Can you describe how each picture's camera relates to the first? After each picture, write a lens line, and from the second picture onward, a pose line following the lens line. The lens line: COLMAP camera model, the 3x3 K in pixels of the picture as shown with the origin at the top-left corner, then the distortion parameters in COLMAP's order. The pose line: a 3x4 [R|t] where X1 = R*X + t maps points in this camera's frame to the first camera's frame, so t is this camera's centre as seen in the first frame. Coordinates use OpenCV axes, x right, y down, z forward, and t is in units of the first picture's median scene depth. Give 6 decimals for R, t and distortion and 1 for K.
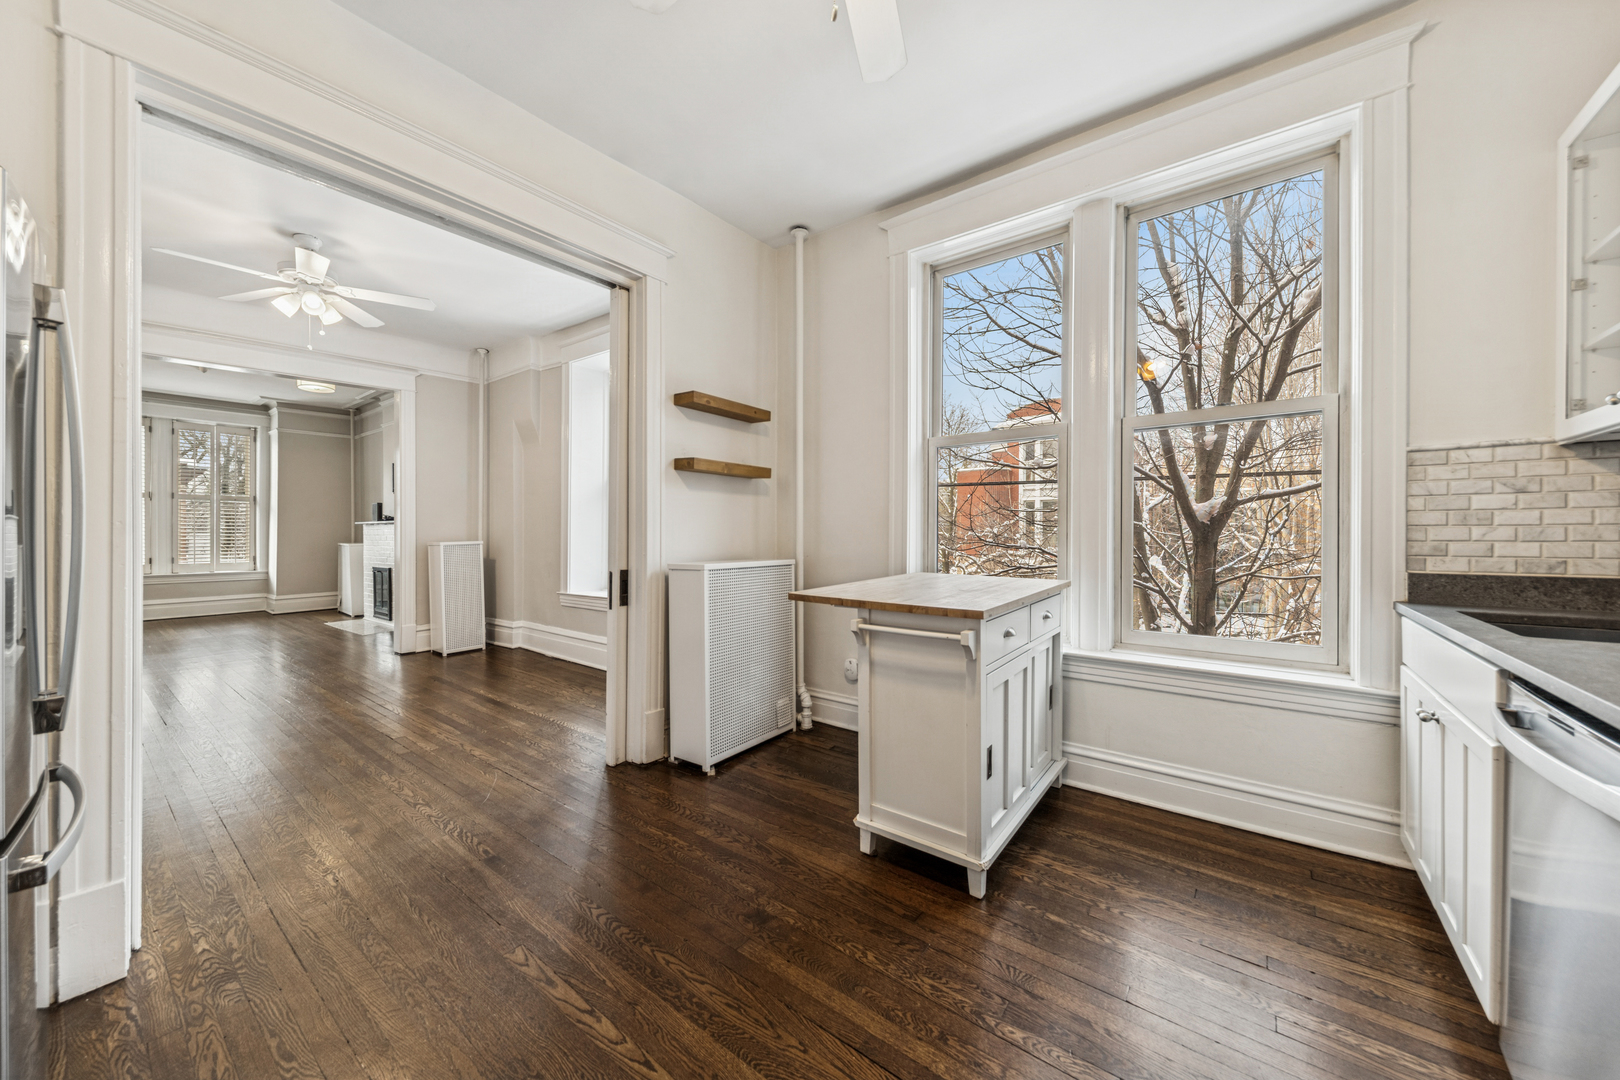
lens RADIAL K [[578.7, 0, 804.9], [0, 578.7, 535.9], [0, 0, 1]] dist [0.007983, -0.002232]
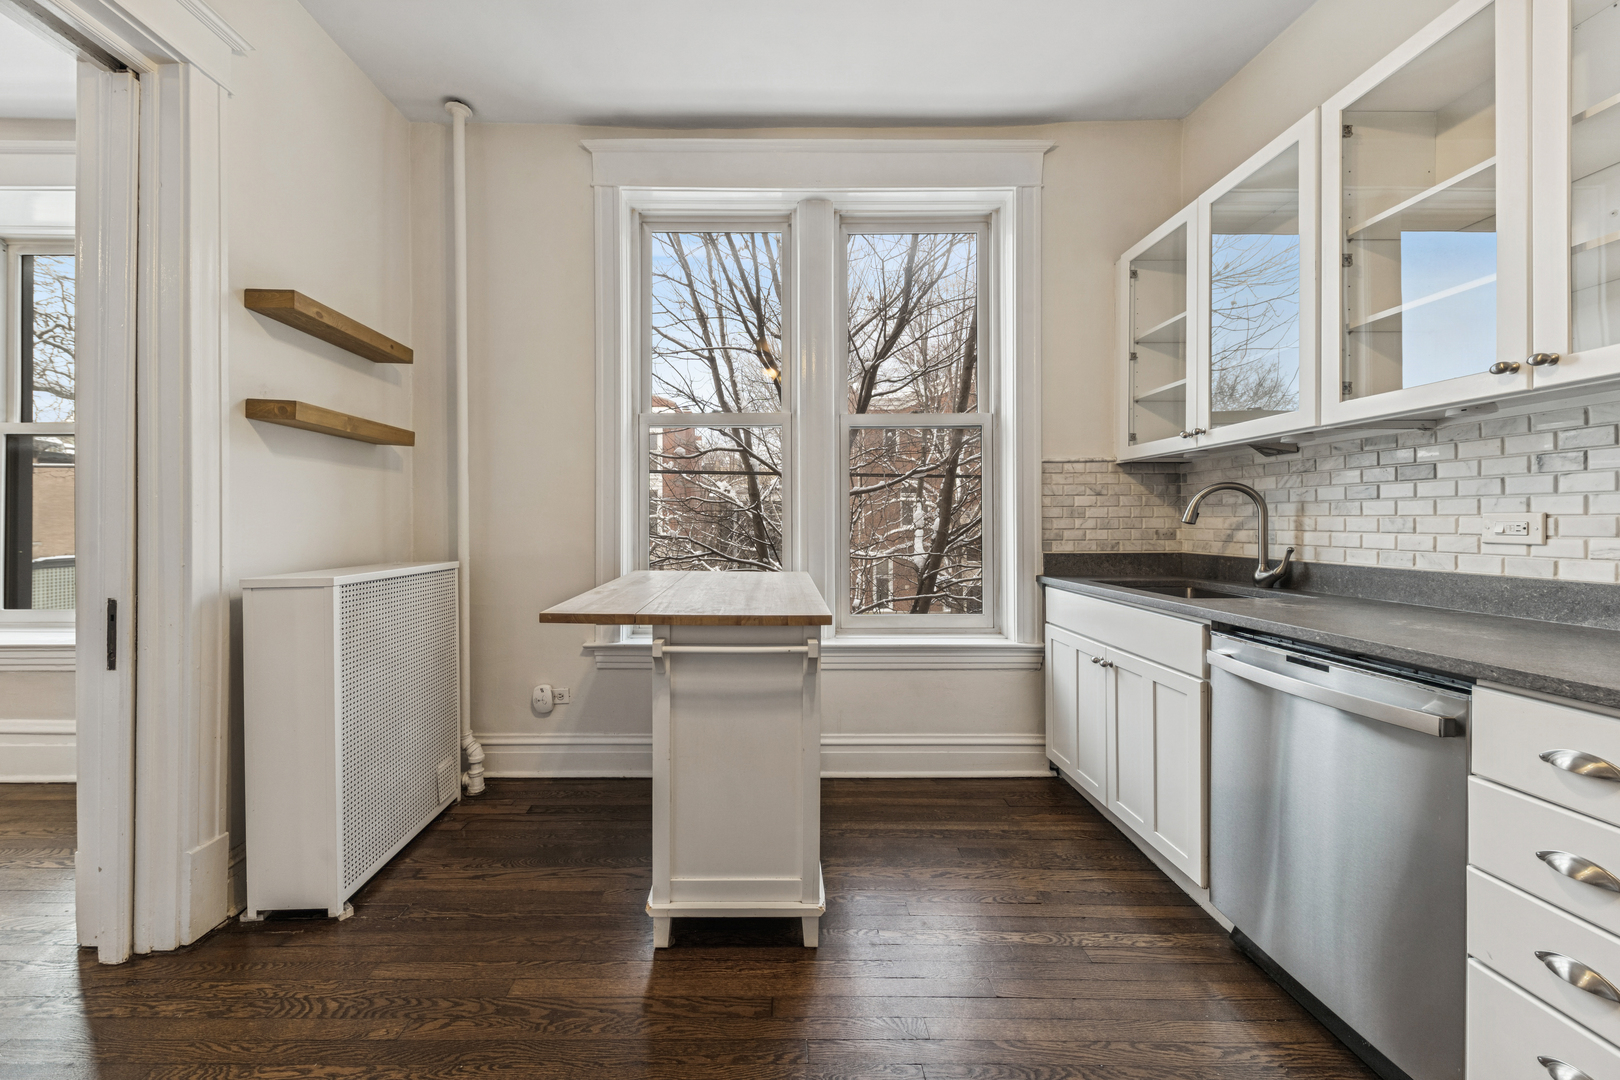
lens RADIAL K [[578.7, 0, 767.4], [0, 578.7, 523.3], [0, 0, 1]] dist [0.007983, -0.002232]
pose [[0.790434, -0.003784, 0.612535, -0.203023], [0.005379, 0.999985, -0.000763, -0.005388], [-0.612523, 0.003898, 0.790443, 0.254127]]
